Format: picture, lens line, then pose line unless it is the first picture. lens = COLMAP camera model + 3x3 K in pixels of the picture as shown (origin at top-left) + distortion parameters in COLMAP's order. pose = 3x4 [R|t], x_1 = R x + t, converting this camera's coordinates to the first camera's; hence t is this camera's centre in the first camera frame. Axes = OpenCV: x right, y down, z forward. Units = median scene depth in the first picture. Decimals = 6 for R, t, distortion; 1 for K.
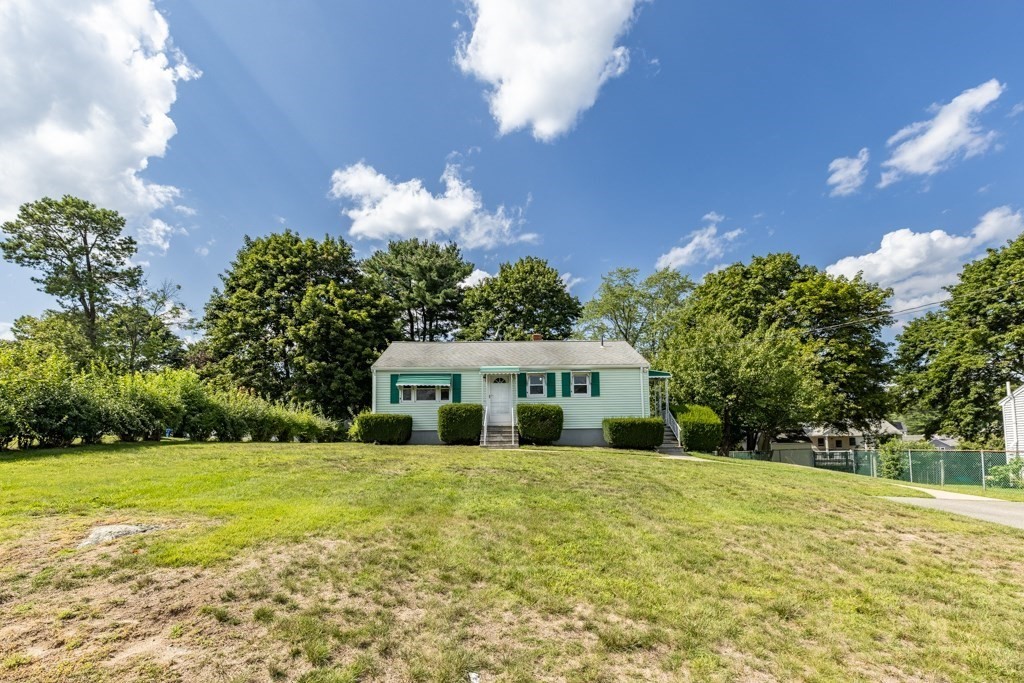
lens RADIAL K [[454.2, 0, 527.6], [0, 454.2, 365.7], [0, 0, 1]] dist [0.017726, 0.000514]
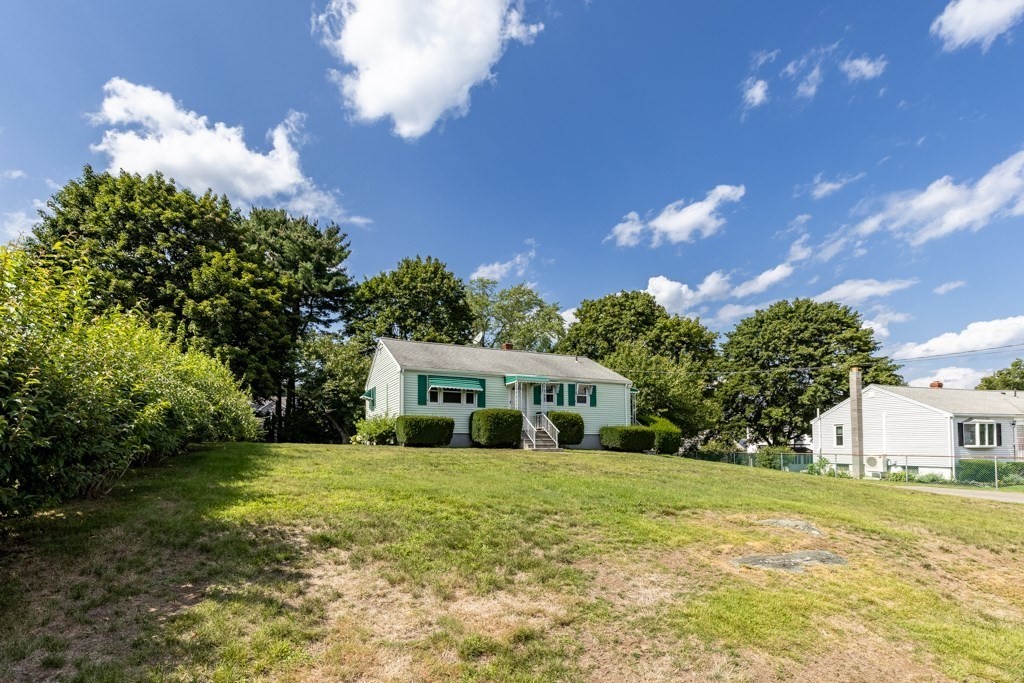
lens RADIAL K [[454.2, 0, 499.0], [0, 454.2, 369.1], [0, 0, 1]] dist [0.017726, 0.000514]
pose [[0.910640, 0.074923, 0.406350, -0.341848], [-0.078993, 0.996852, -0.006776, -0.000255], [-0.405579, -0.025928, 0.913692, 0.029109]]
